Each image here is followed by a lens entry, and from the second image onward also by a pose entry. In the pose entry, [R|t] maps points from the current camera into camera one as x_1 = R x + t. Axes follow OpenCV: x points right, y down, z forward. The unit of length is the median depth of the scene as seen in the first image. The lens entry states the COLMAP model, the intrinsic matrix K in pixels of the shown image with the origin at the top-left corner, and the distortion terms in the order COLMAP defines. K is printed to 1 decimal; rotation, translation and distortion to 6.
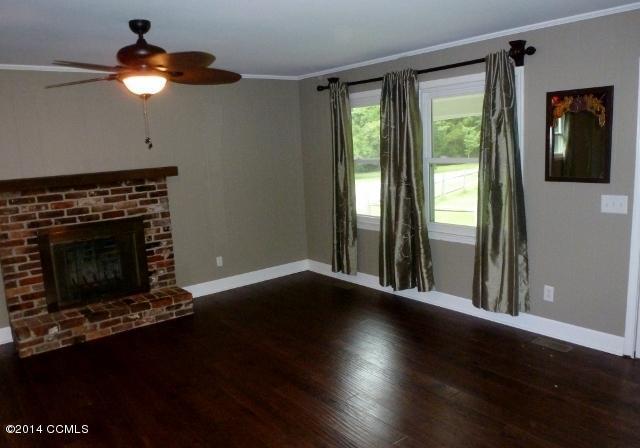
lens RADIAL K [[506.4, 0, 320.0], [0, 506.4, 224.0], [0, 0, 1]] dist [-0.004760, -0.003411]
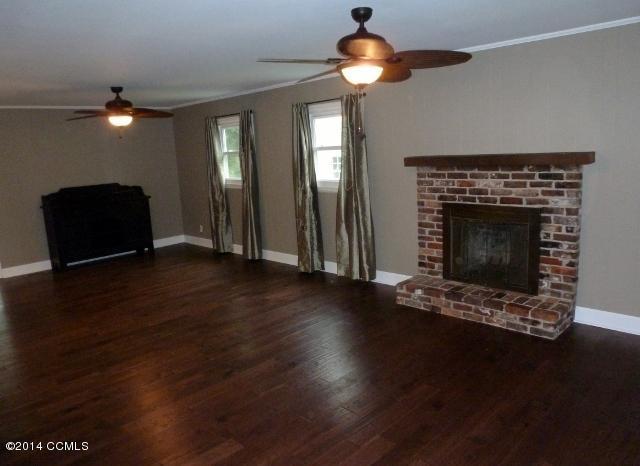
lens RADIAL K [[493.1, 0, 320.0], [0, 493.1, 233.0], [0, 0, 1]] dist [-0.069094, -0.000177]
pose [[0.104555, 0.221175, -0.969613, 0.435784], [-0.111197, 0.971443, 0.209602, -0.110993], [0.988283, 0.085903, 0.126163, 0.560181]]
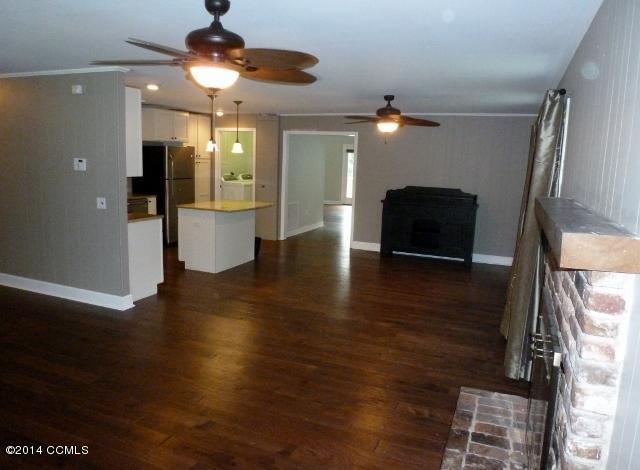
lens RADIAL K [[475.1, 0, 320.0], [0, 475.1, 235.0], [0, 0, 1]] dist [-0.047332, -0.000321]
pose [[-0.879815, 0.096113, -0.465498, -0.070886], [-0.067170, 0.944373, 0.321944, -0.193564], [0.470547, 0.314518, -0.824417, 1.220393]]
